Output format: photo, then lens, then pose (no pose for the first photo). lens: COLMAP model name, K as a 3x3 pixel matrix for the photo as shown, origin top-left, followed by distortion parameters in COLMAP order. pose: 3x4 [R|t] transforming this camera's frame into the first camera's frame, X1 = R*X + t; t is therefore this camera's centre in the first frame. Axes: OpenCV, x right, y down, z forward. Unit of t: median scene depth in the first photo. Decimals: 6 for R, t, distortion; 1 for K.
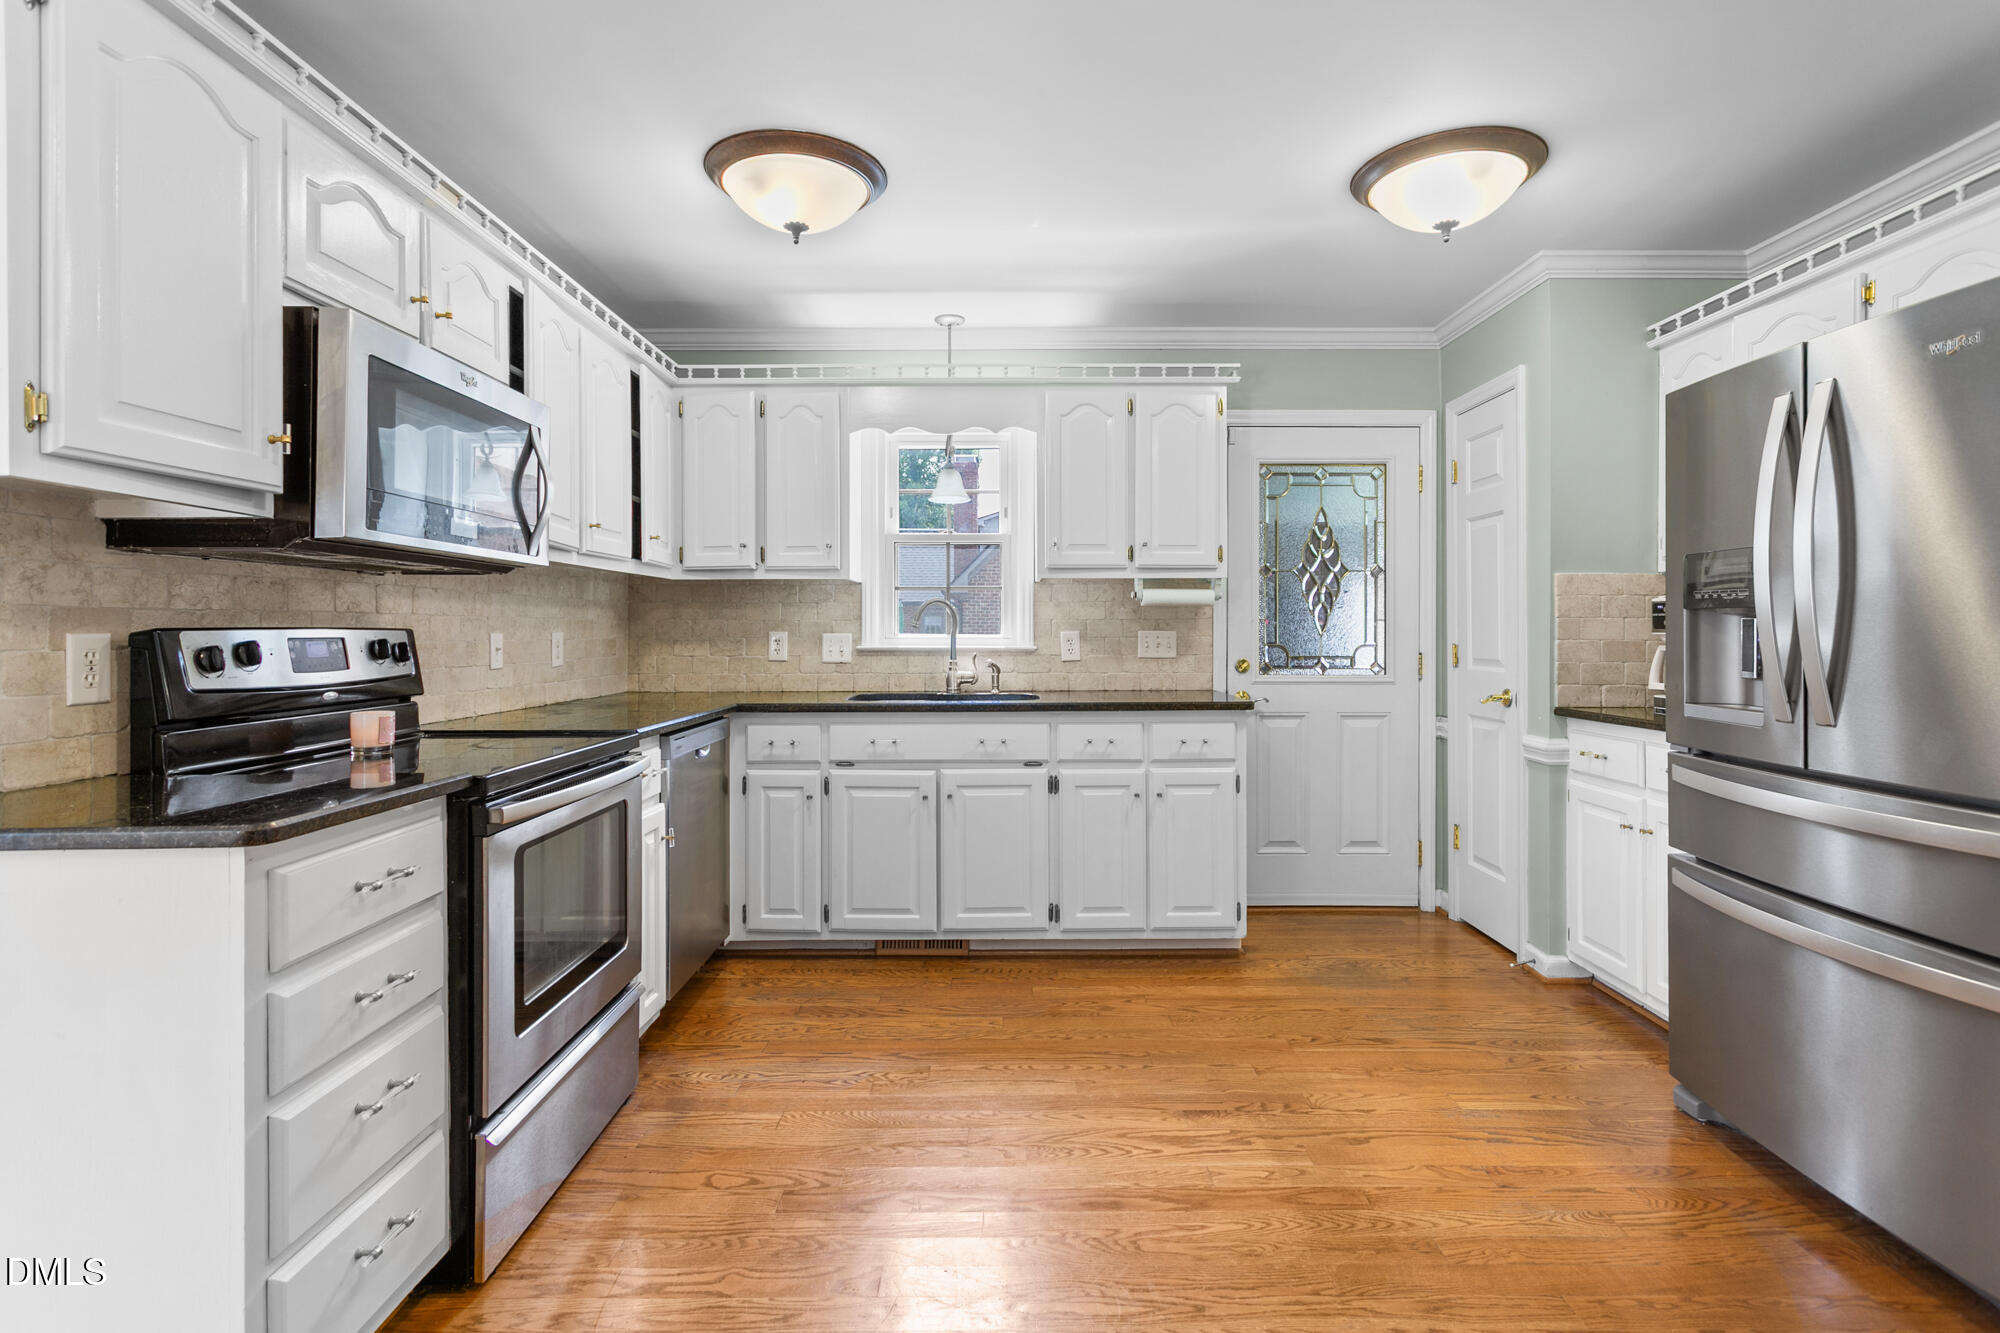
lens RADIAL K [[971.0, 0, 1002.6], [0, 971.0, 628.5], [0, 0, 1]] dist [-0.002596, 0.000647]
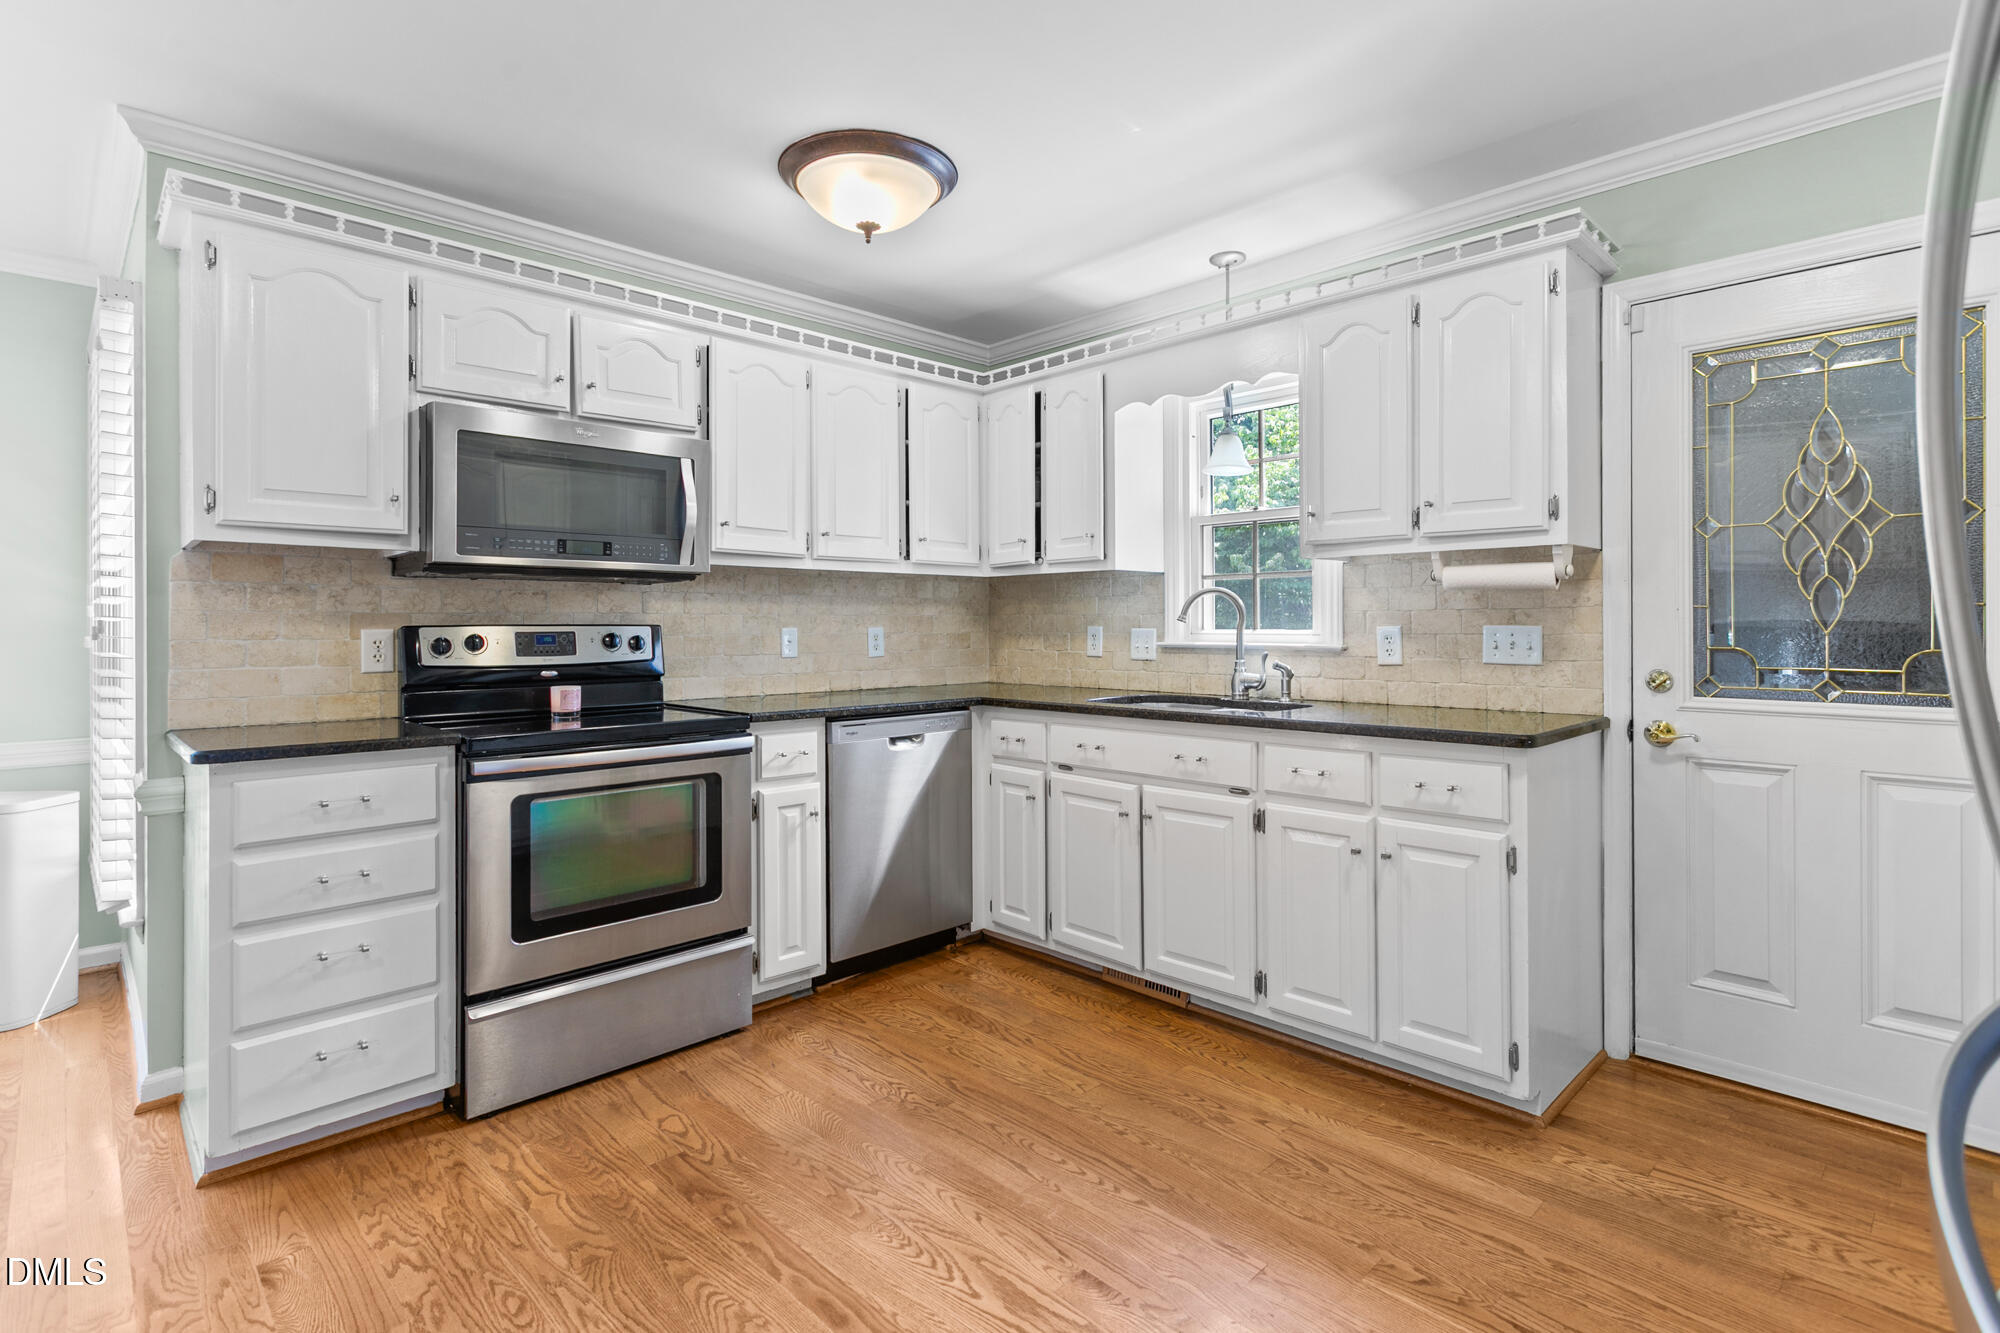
lens RADIAL K [[964.6, 0, 999.1], [0, 964.6, 626.3], [0, 0, 1]] dist [-0.000002, 0.000041]
pose [[0.701304, -0.000164, -0.712862, 0.461595], [0.003779, 0.999987, 0.003488, -0.000544], [0.712852, -0.005140, 0.701295, 0.301520]]
